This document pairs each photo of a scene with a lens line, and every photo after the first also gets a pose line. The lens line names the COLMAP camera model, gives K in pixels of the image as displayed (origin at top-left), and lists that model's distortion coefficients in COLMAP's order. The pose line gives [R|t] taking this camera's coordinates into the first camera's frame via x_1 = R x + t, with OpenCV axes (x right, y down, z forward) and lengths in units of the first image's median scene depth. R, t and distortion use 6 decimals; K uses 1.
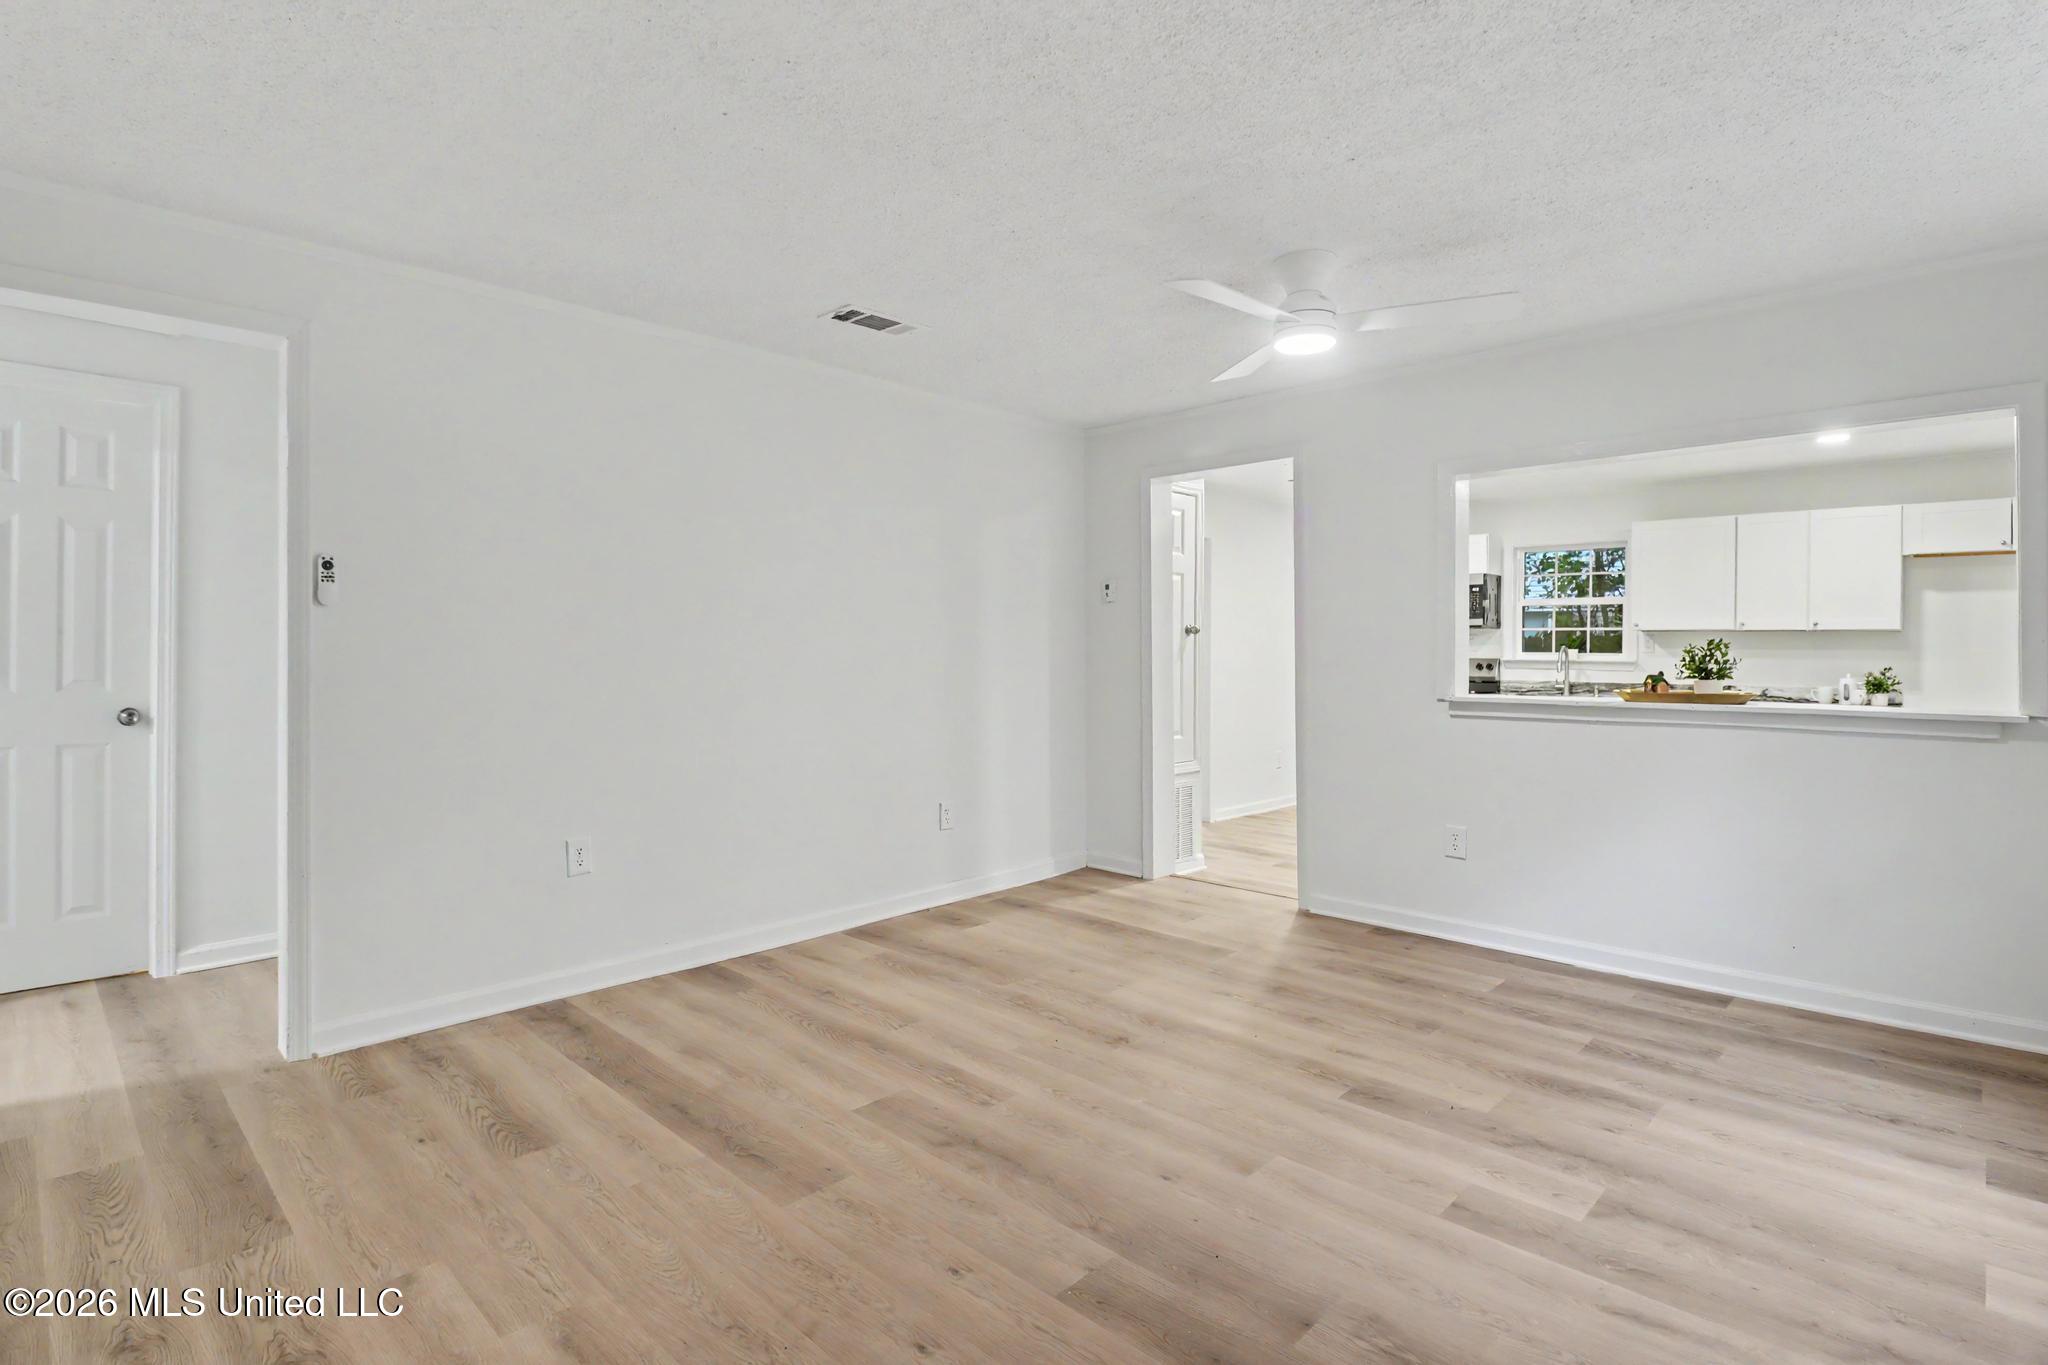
lens RADIAL K [[1013.0, 0, 1002.5], [0, 1013.0, 640.8], [0, 0, 1]] dist [0.002415, -0.015113]
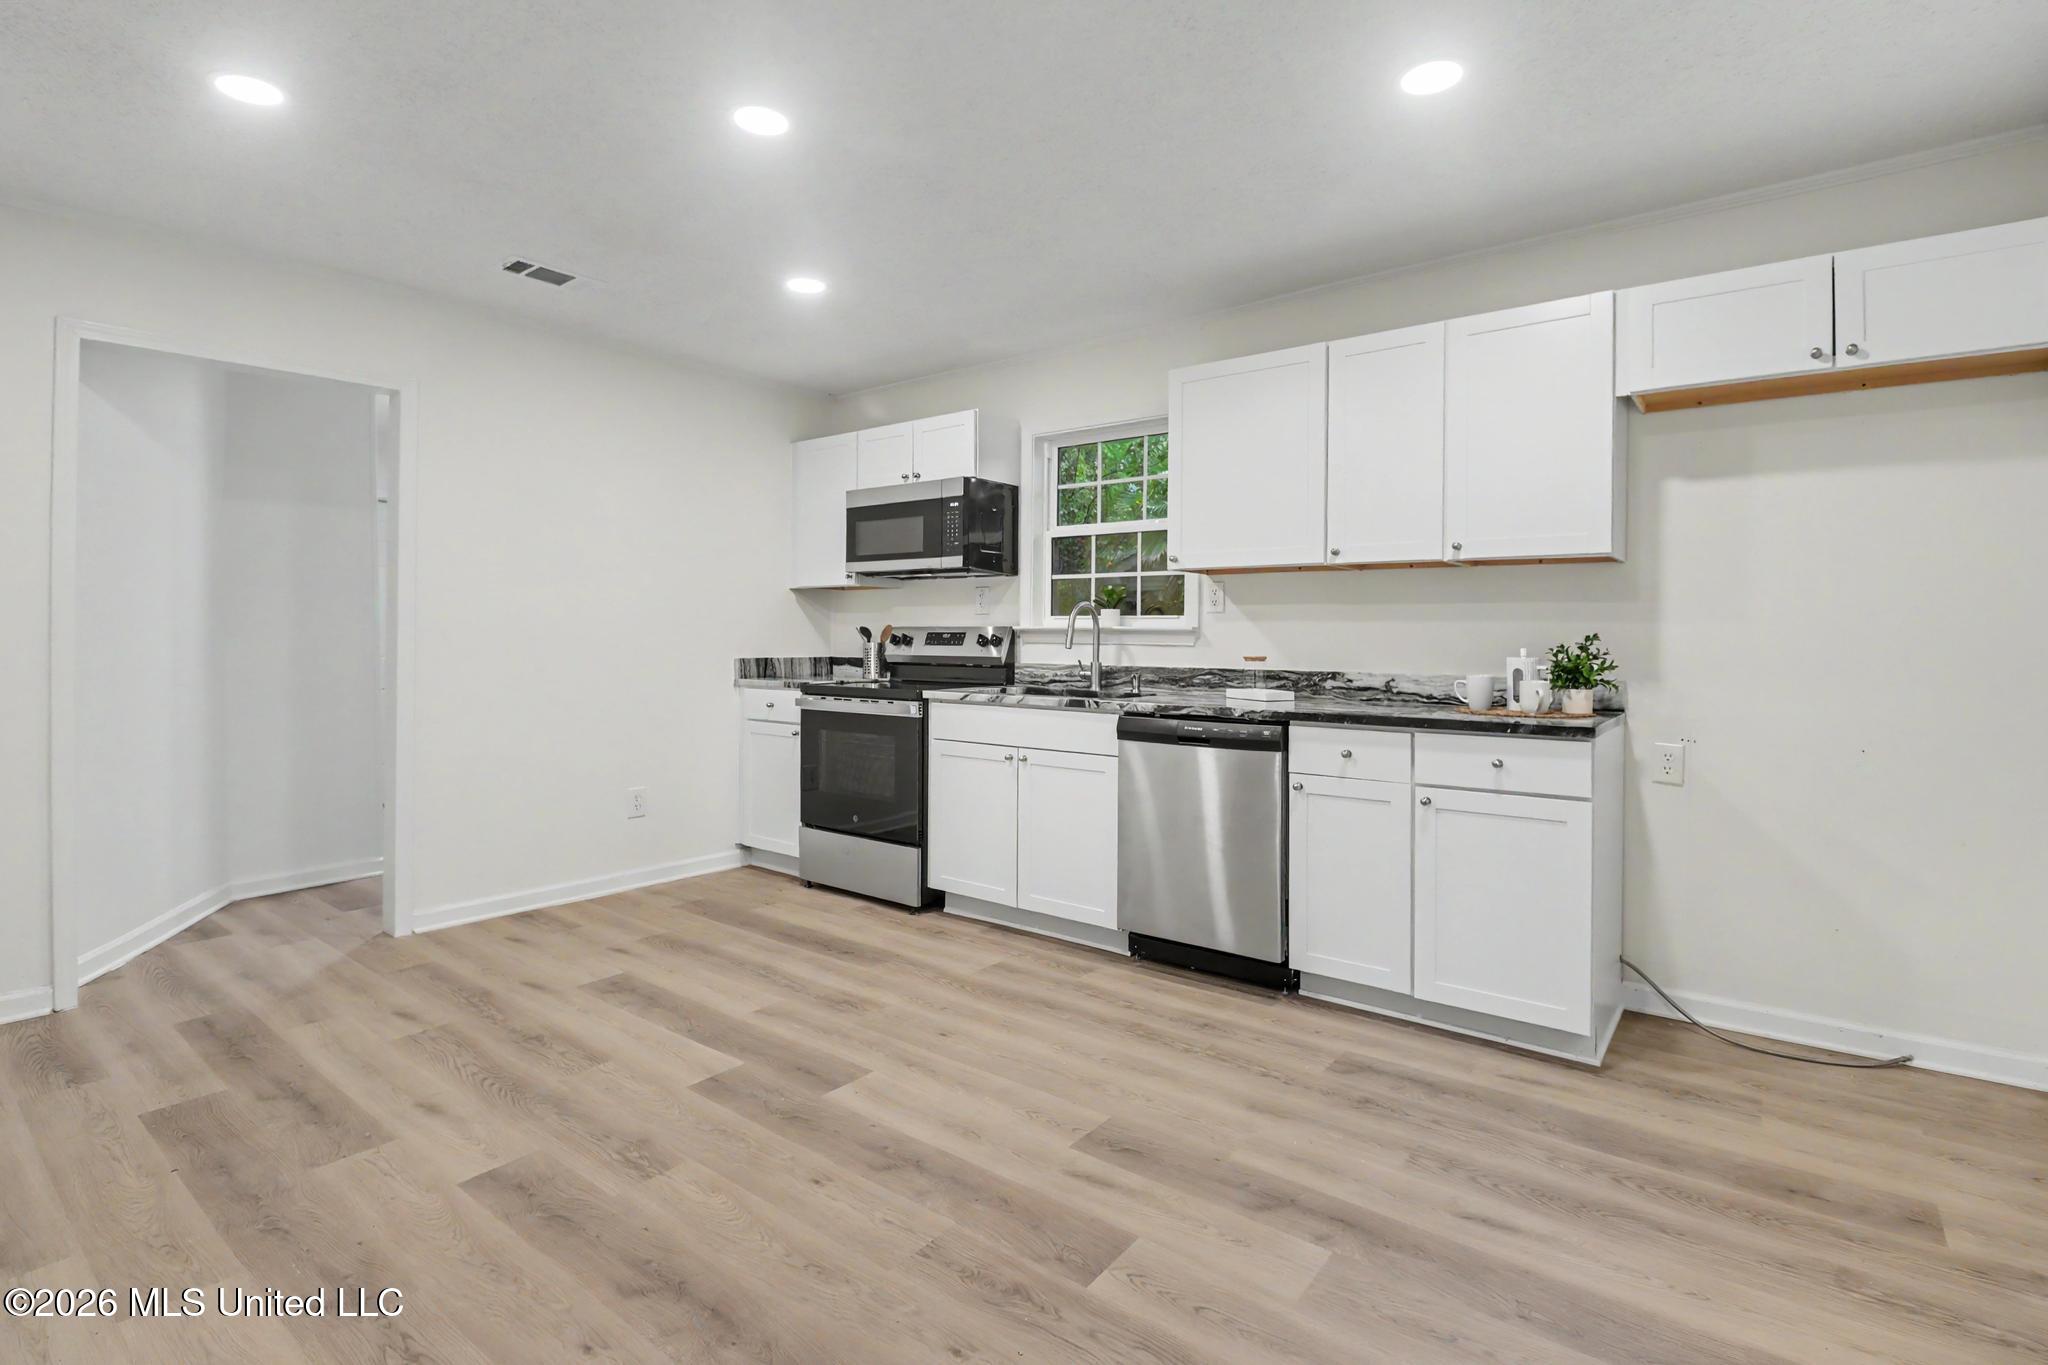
lens RADIAL K [[977.7, 0, 1018.4], [0, 977.7, 656.0], [0, 0, 1]] dist [-0.000149, -0.013177]
pose [[0.992216, 0.000186, 0.124529, 1.074057], [-0.003155, 0.999716, 0.023642, 0.053584], [-0.124489, -0.023851, 0.991934, 1.117369]]
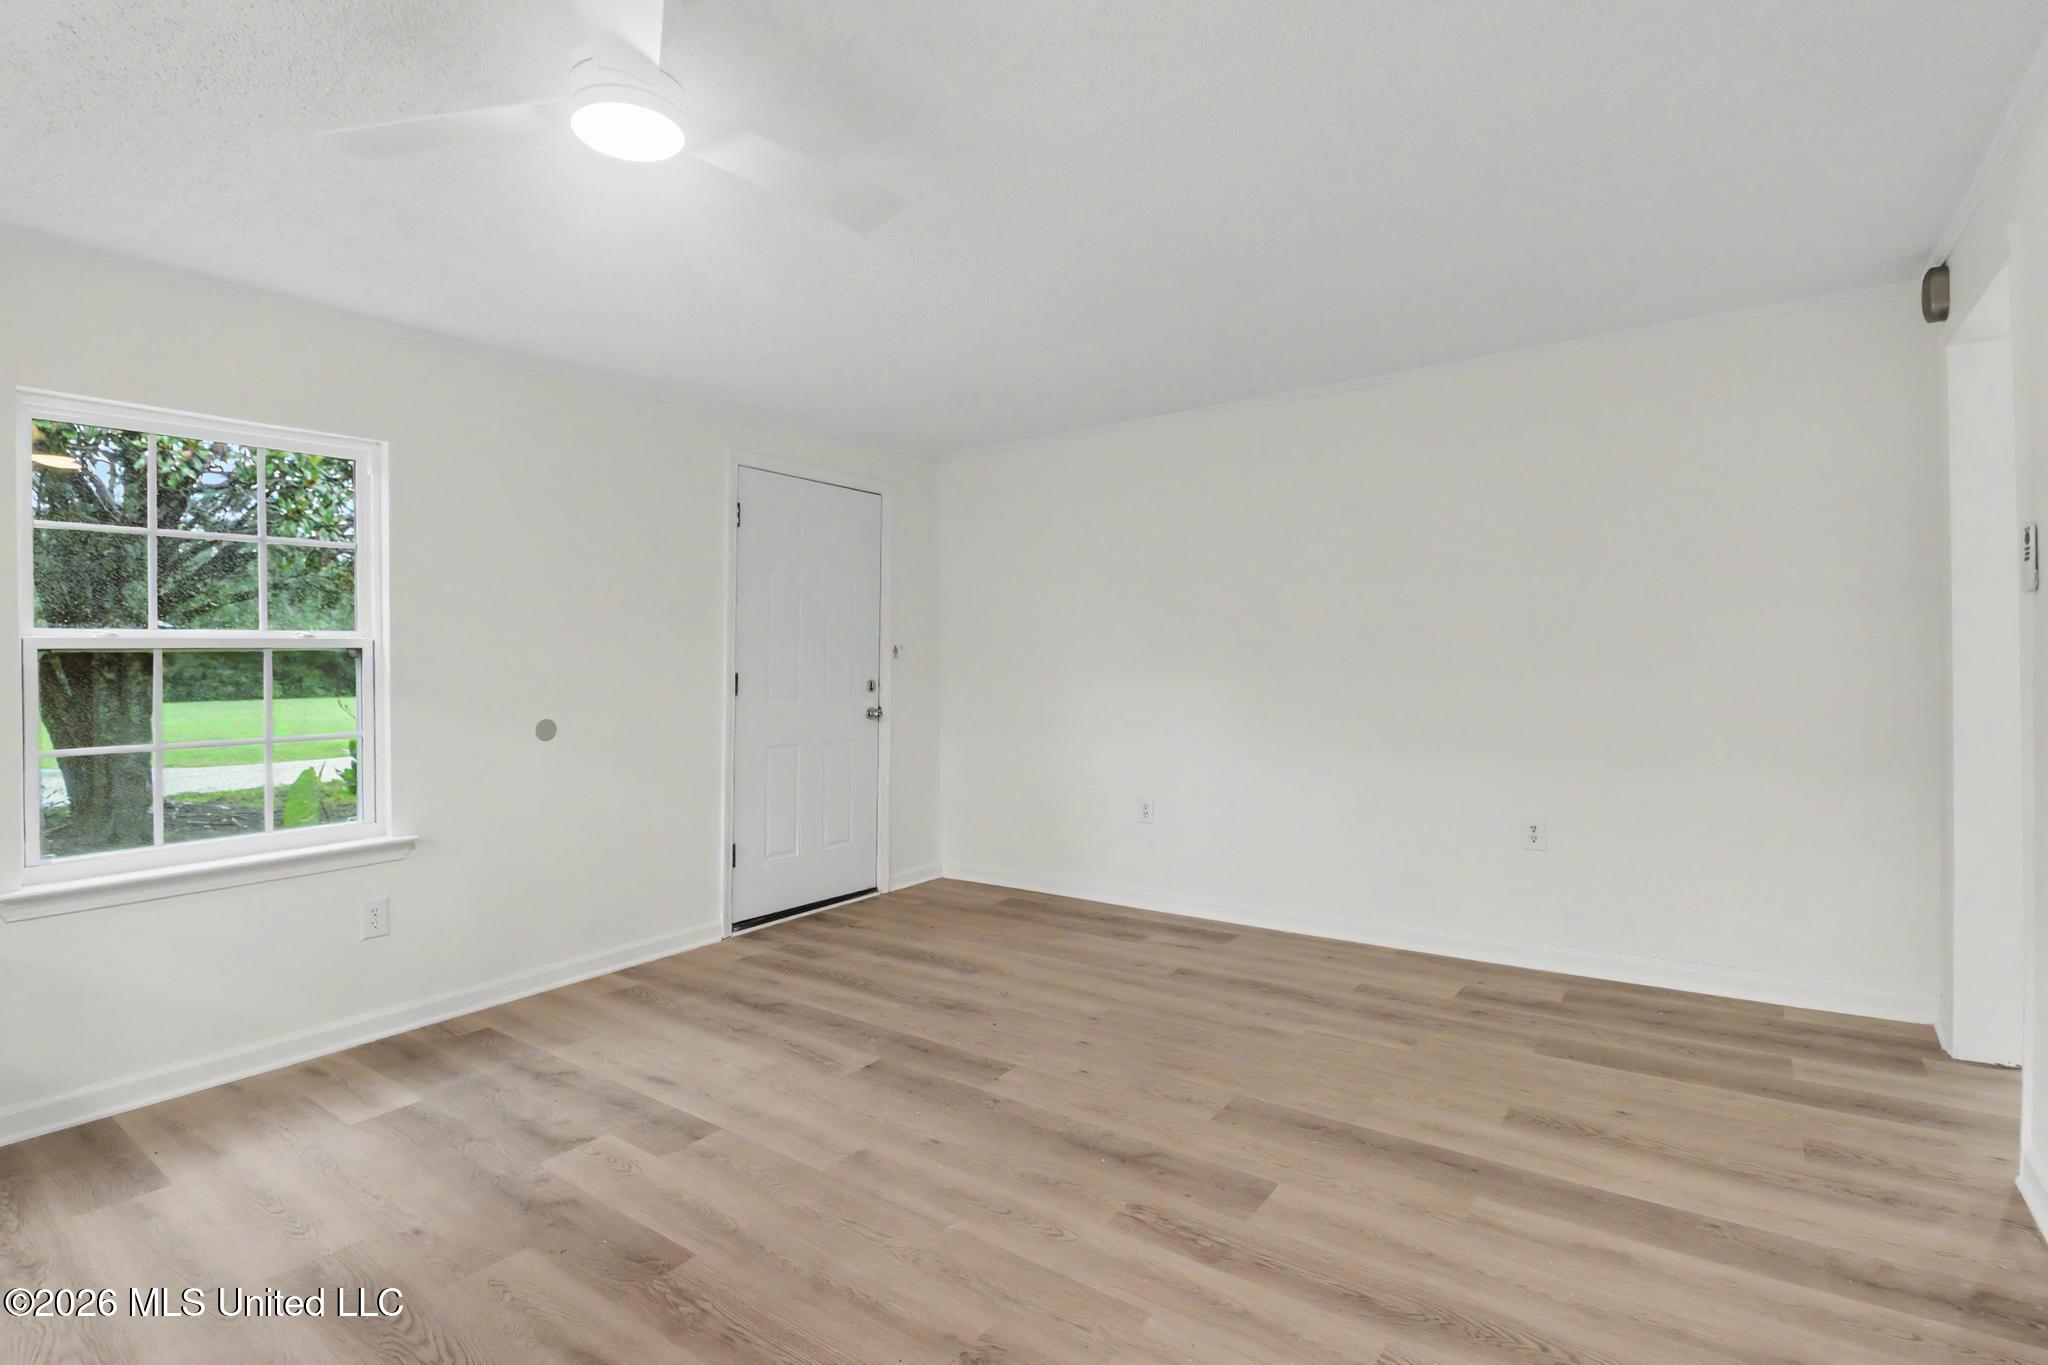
lens RADIAL K [[977.7, 0, 1018.4], [0, 977.7, 656.0], [0, 0, 1]] dist [-0.000149, -0.013177]
pose [[-0.986846, 0.017475, -0.160717, 0.173829], [0.019631, 0.999737, -0.011837, 0.006579], [0.160468, -0.014836, -0.986930, 1.537785]]
